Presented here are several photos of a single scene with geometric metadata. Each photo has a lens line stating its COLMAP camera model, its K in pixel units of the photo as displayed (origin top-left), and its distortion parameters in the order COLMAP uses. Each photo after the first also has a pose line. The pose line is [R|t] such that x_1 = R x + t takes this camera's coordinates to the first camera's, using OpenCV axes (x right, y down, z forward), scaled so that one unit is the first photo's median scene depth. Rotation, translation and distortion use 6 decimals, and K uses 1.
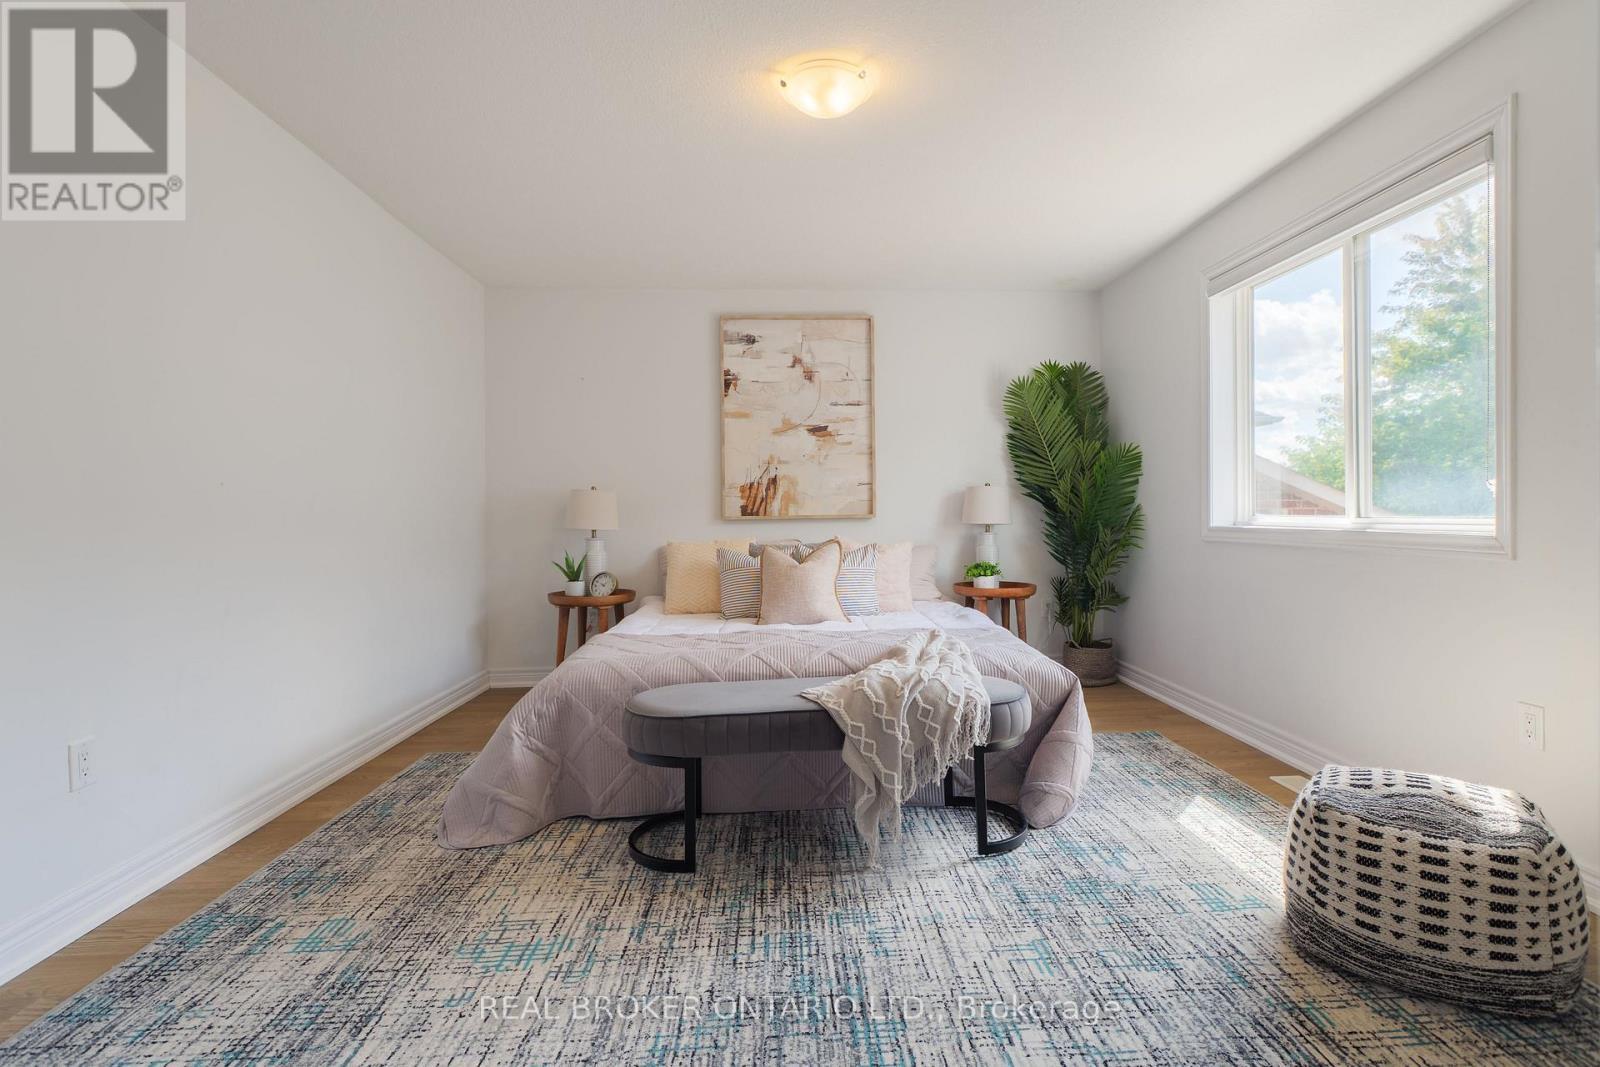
lens RADIAL K [[788.1, 0, 826.6], [0, 788.1, 510.0], [0, 0, 1]] dist [0.005095, -0.001945]
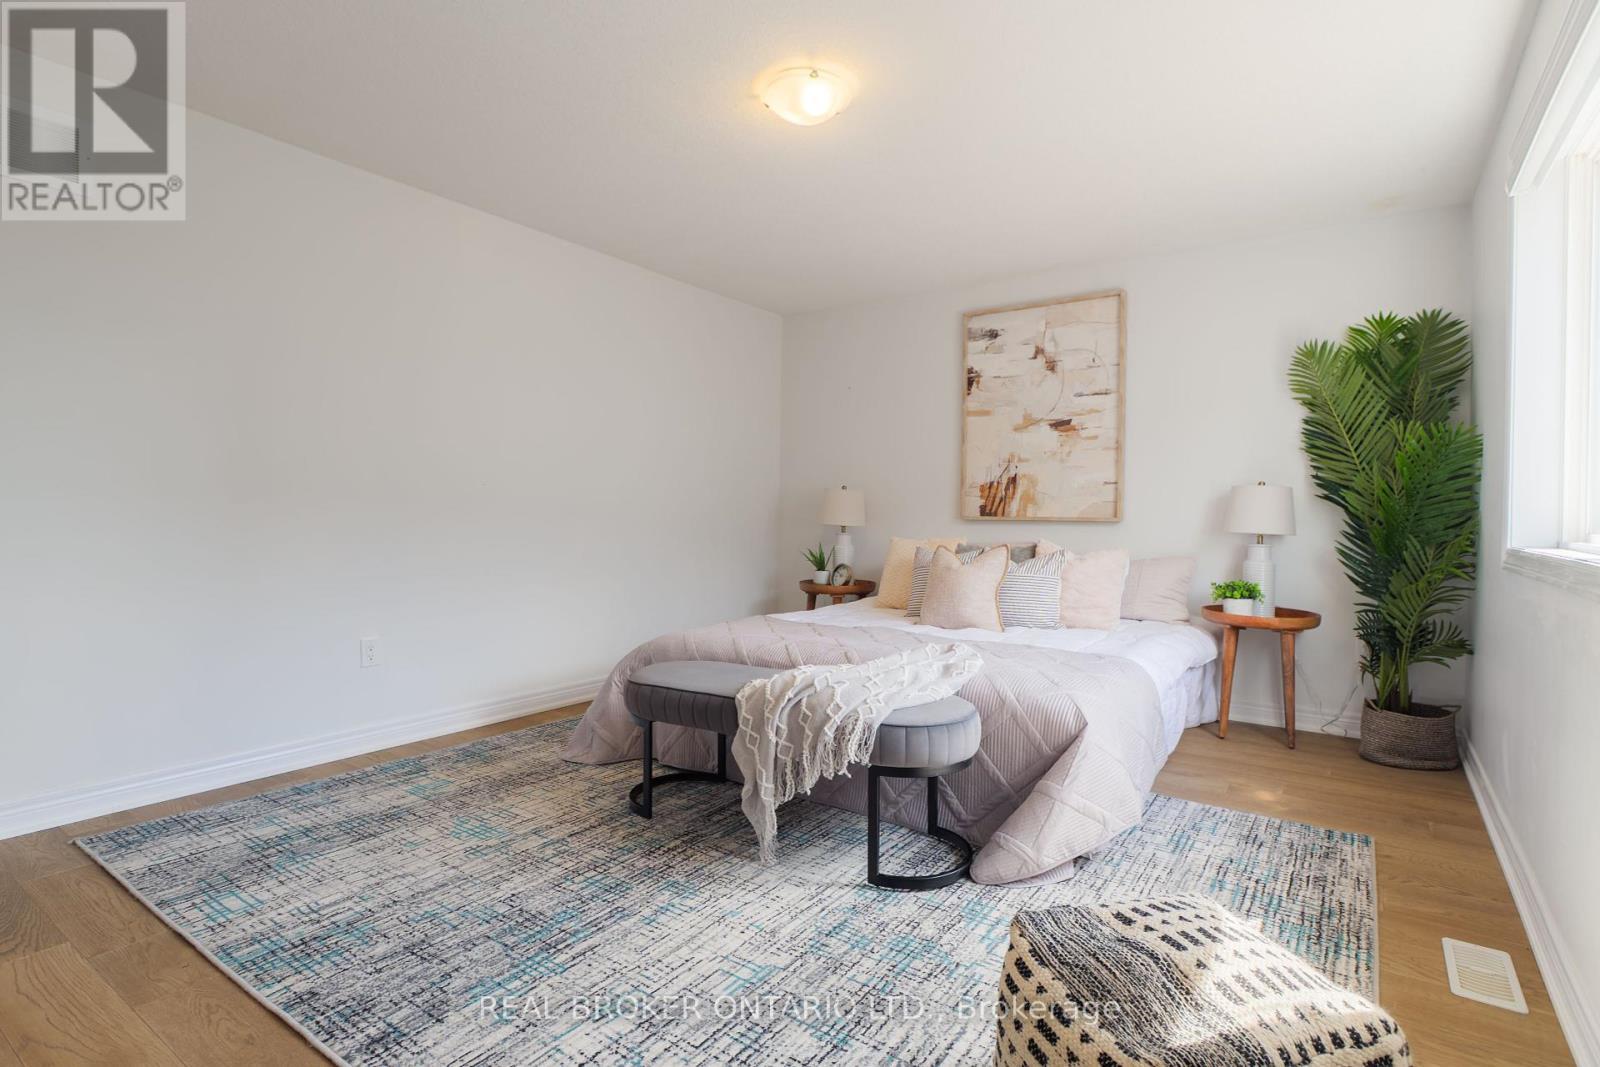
lens RADIAL K [[788.1, 0, 827.7], [0, 788.1, 510.4], [0, 0, 1]] dist [0.005095, -0.001945]
pose [[0.788470, 0.018994, -0.614780, 0.452296], [-0.018066, 0.999807, 0.007719, -0.004825], [0.614808, 0.005020, 0.788661, 0.148543]]
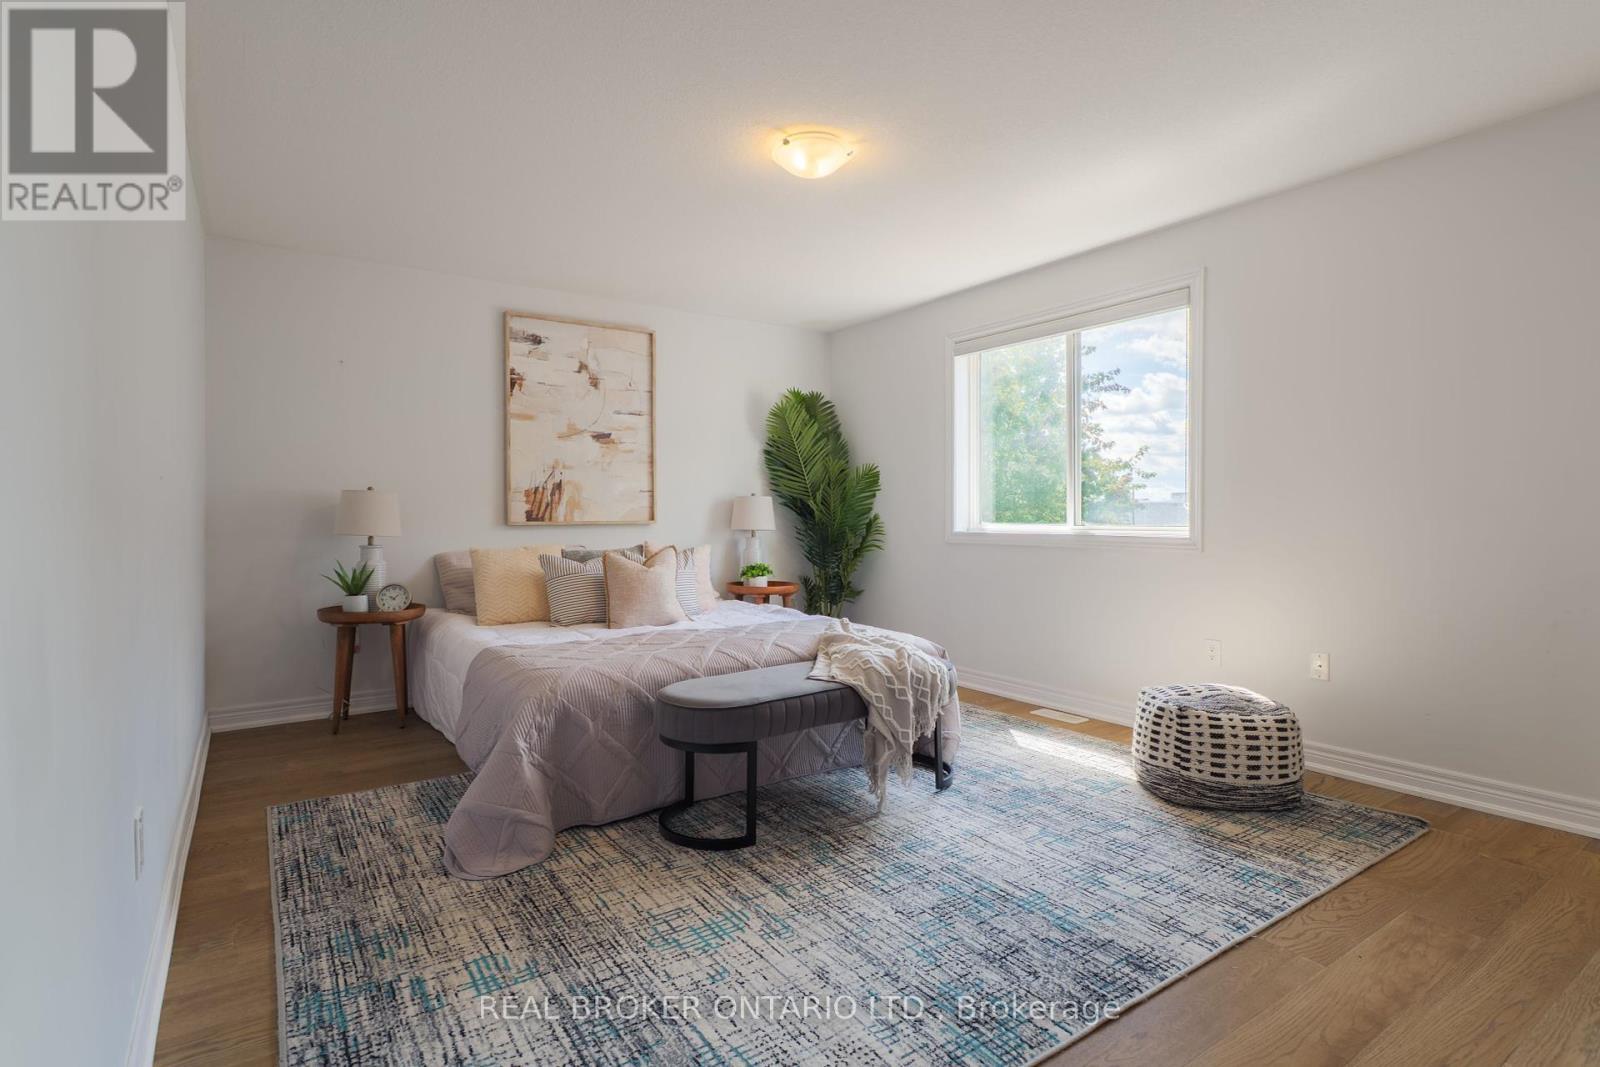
lens RADIAL K [[788.1, 0, 776.5], [0, 788.1, 513.0], [0, 0, 1]] dist [0.005095, -0.001945]
pose [[0.867548, 0.010781, 0.497237, -0.423611], [-0.009225, 0.999942, -0.005585, -0.000204], [-0.497268, 0.000259, 0.867597, 0.014601]]
